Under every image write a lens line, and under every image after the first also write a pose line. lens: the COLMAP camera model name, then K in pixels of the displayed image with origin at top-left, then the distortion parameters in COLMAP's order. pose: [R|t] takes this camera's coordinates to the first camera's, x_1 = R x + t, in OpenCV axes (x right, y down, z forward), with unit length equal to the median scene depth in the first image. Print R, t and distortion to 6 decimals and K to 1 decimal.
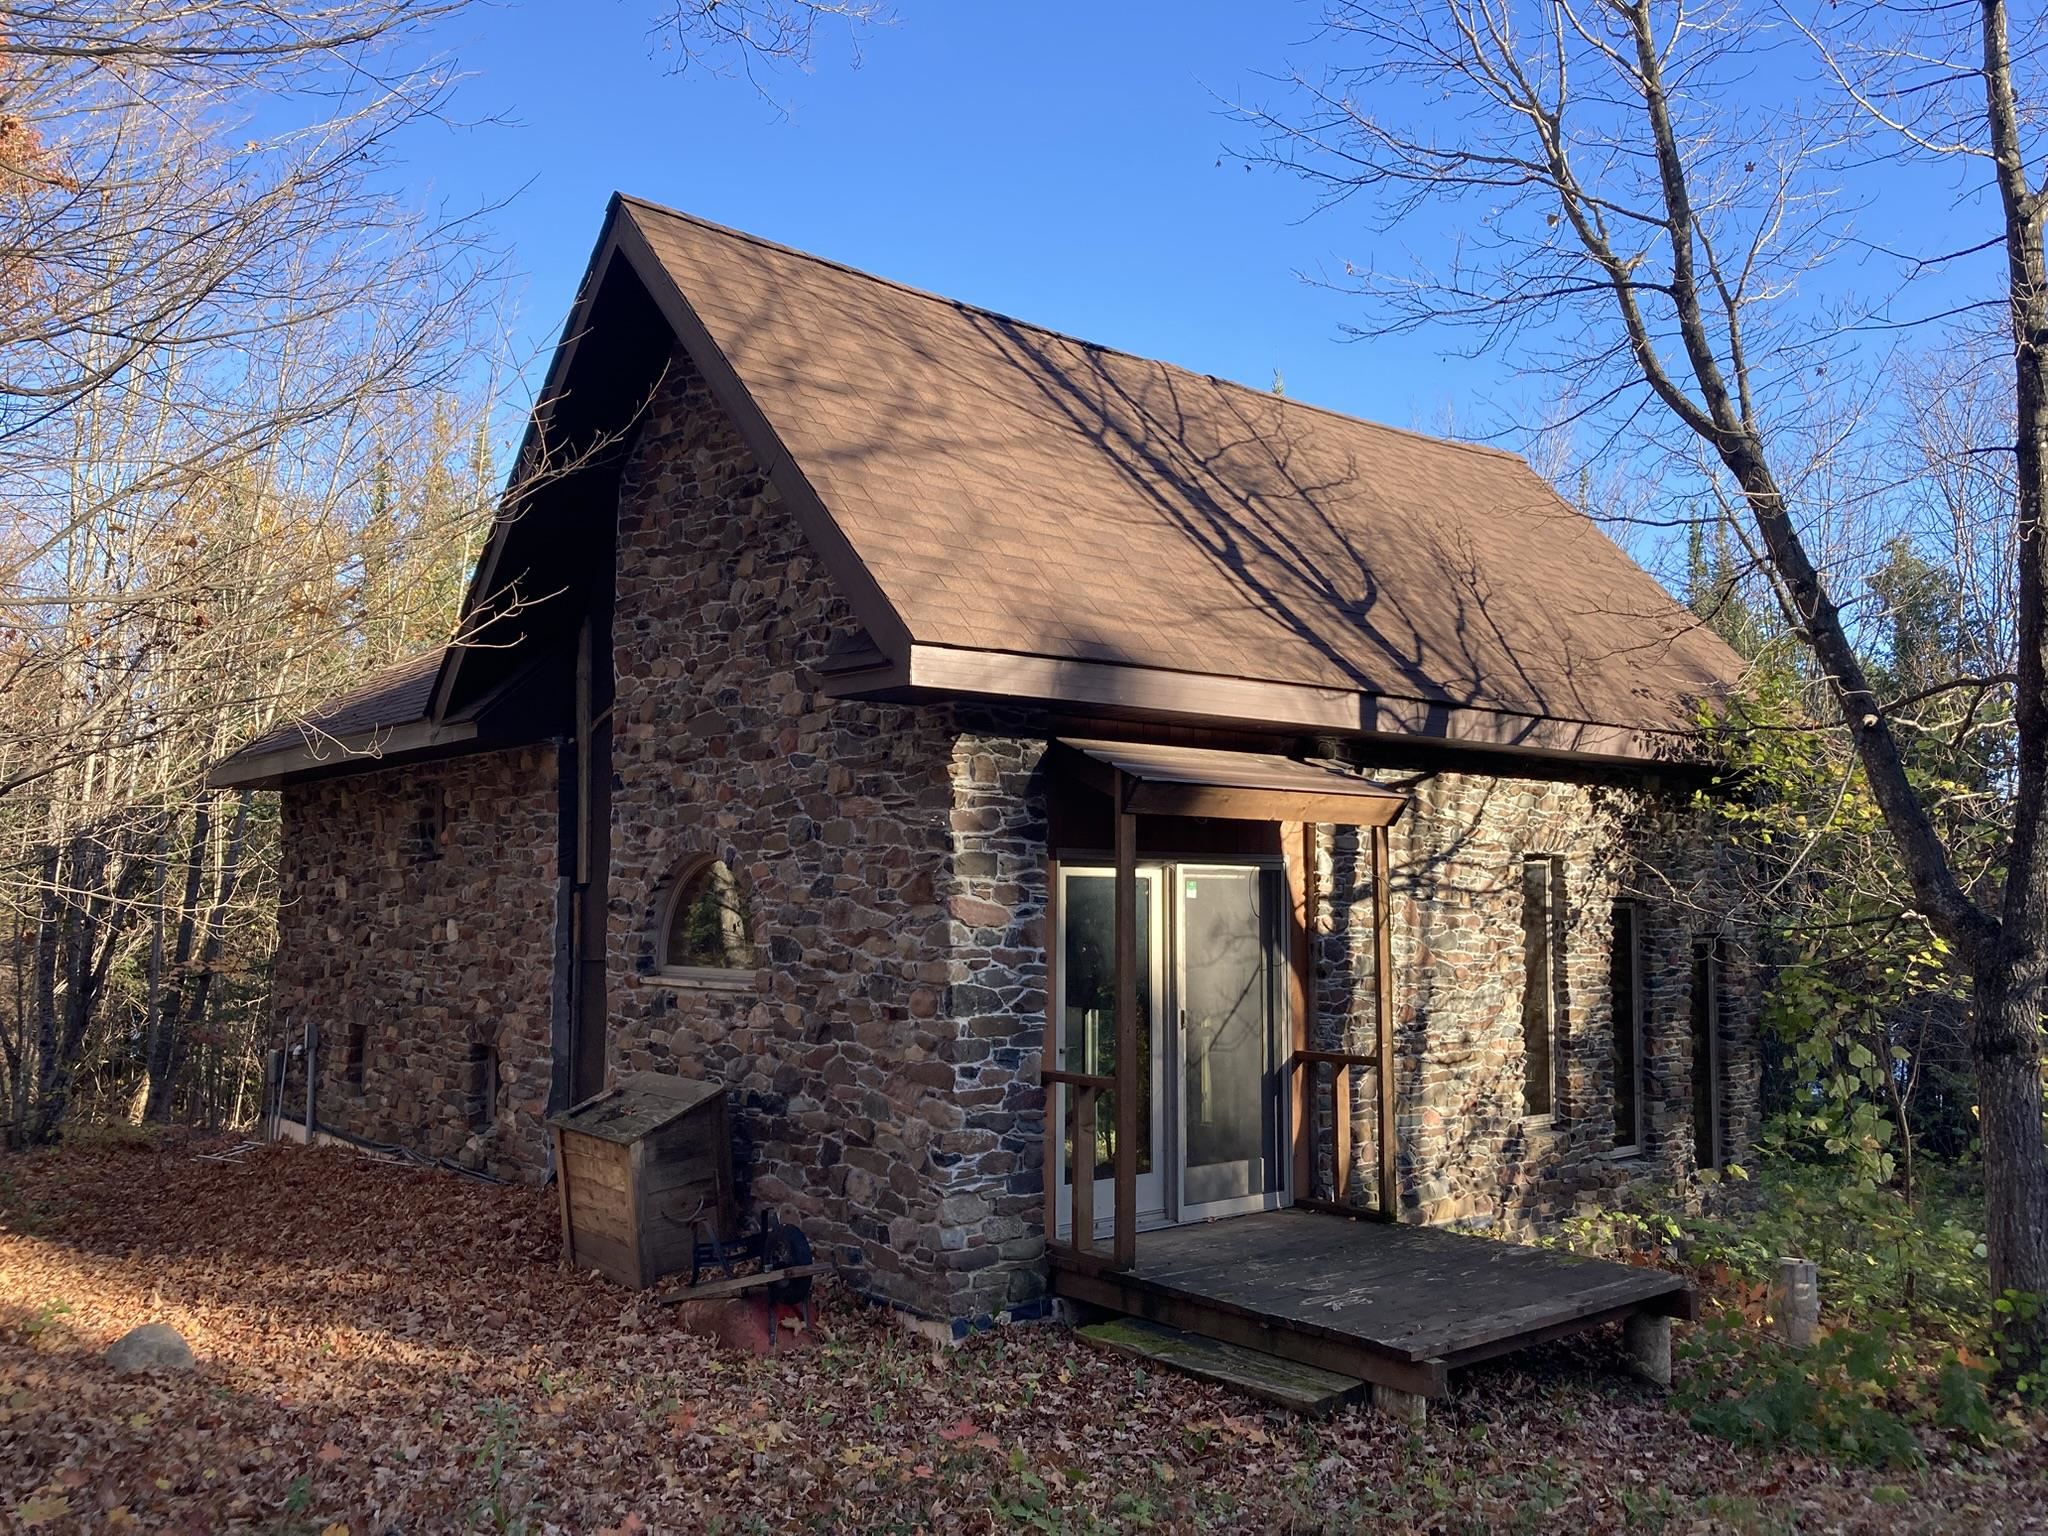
lens RADIAL K [[1611.1, 0, 1045.8], [0, 1611.1, 771.0], [0, 0, 1]] dist [0.093105, -0.233952]
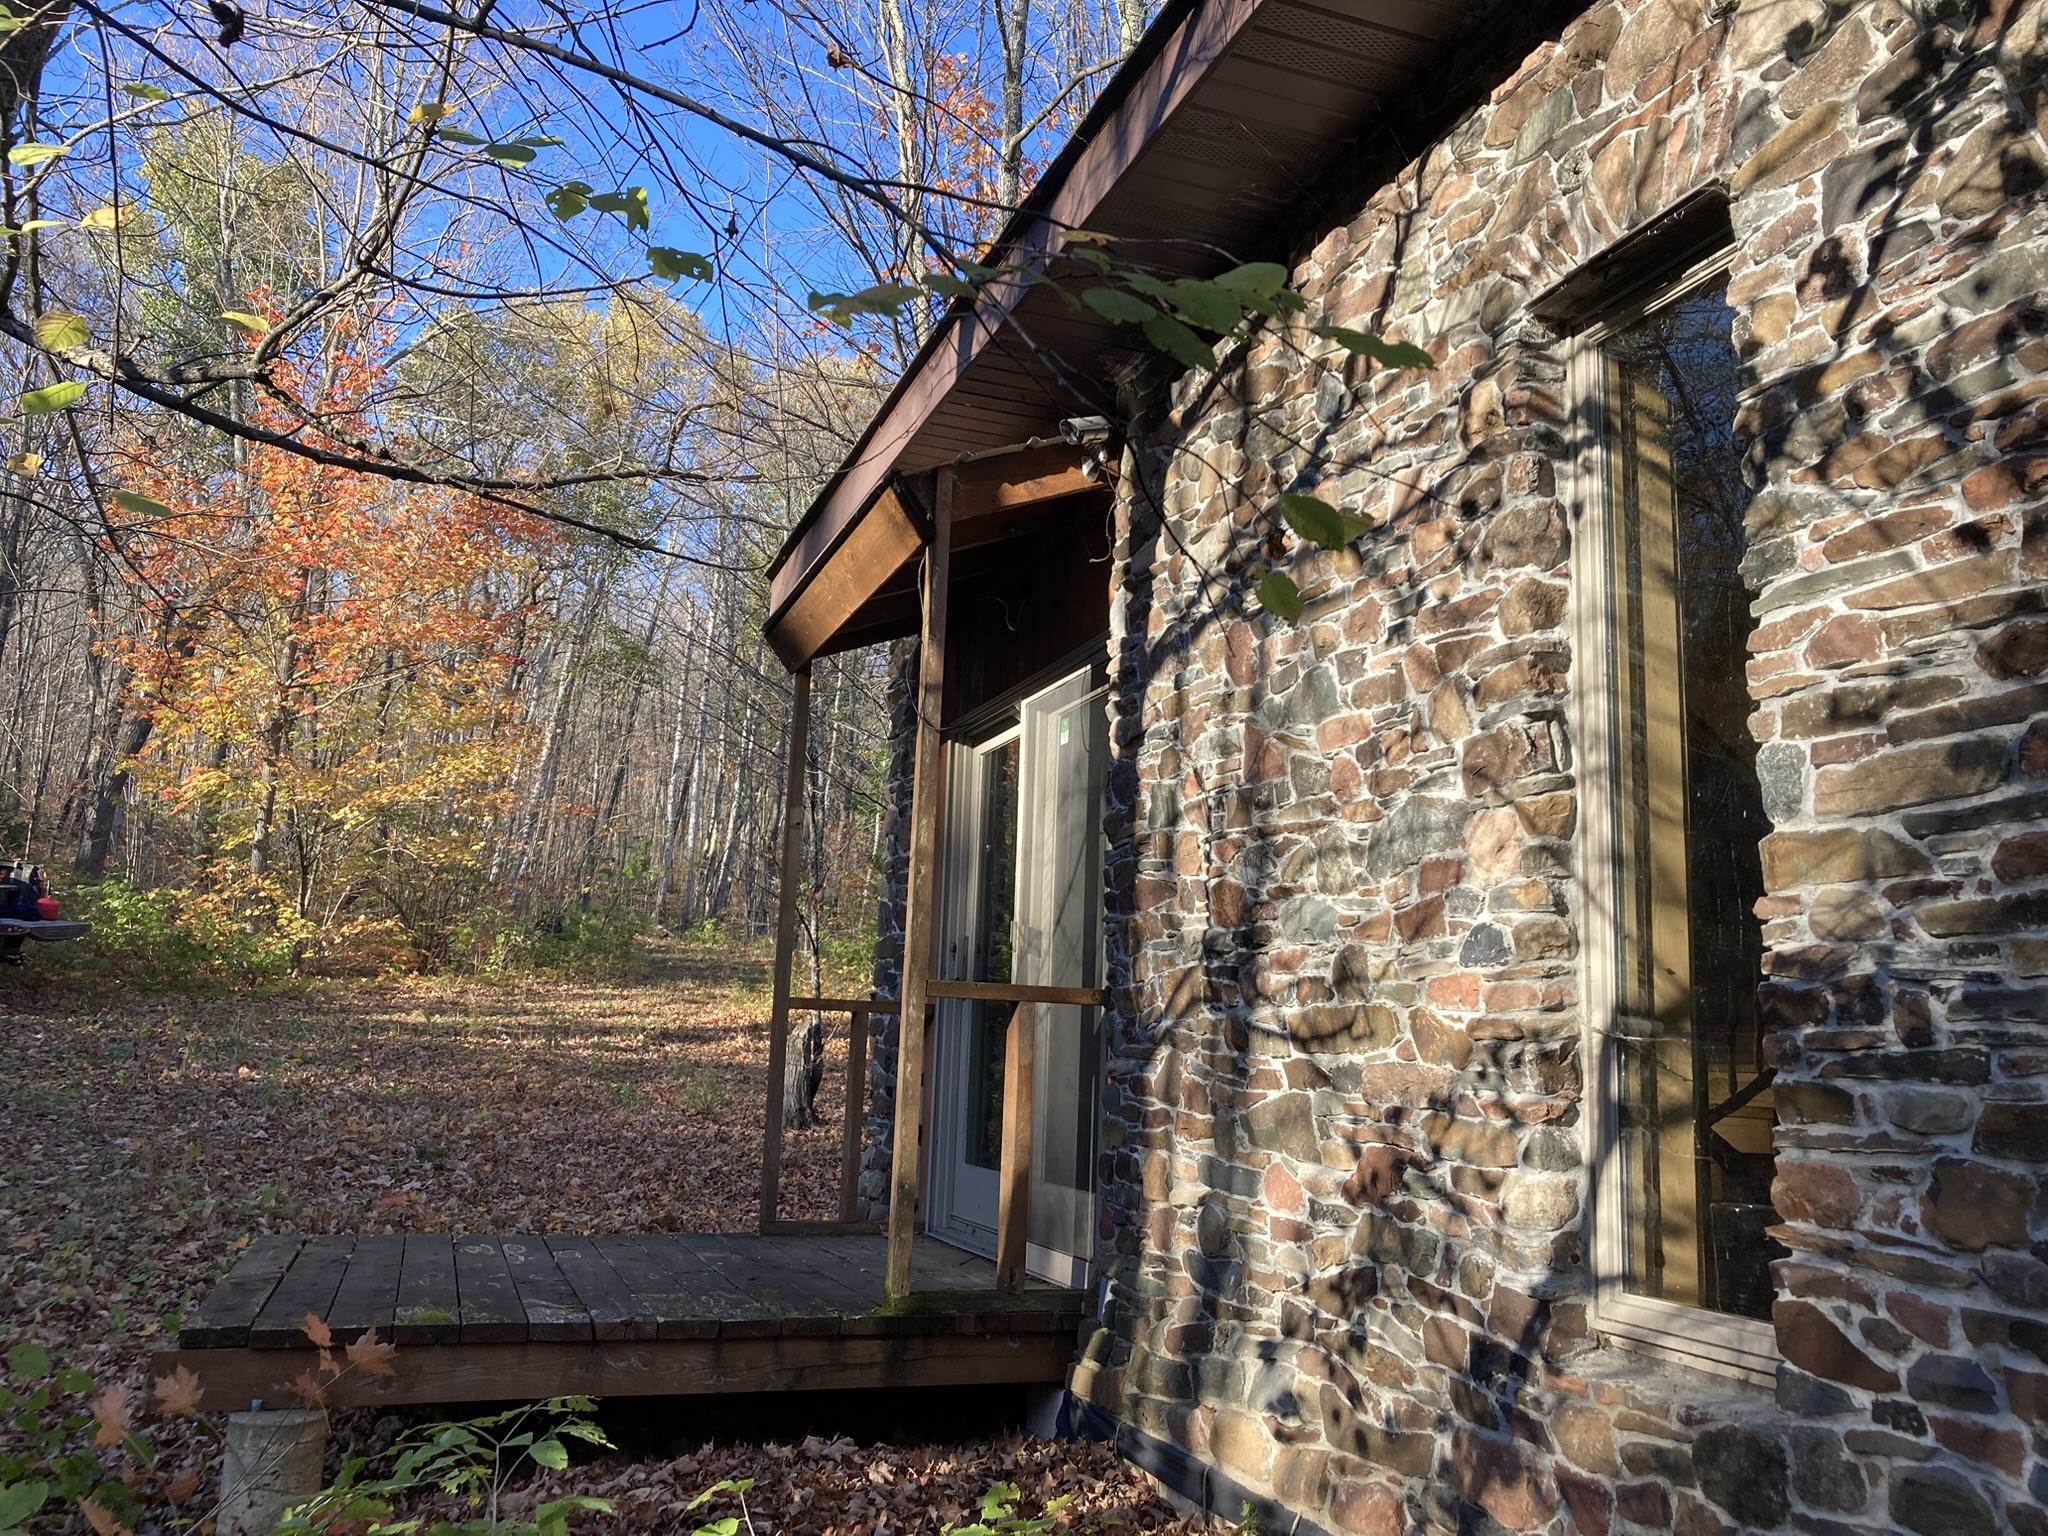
lens RADIAL K [[1649.8, 0, 1025.8], [0, 1649.8, 760.5], [0, 0, 1]] dist [0.029054, 0.011403]
pose [[-0.350737, -0.185942, -0.917828, 0.631373], [0.037234, 0.976546, -0.212066, 0.202736], [0.935733, -0.108554, -0.335587, 1.112522]]
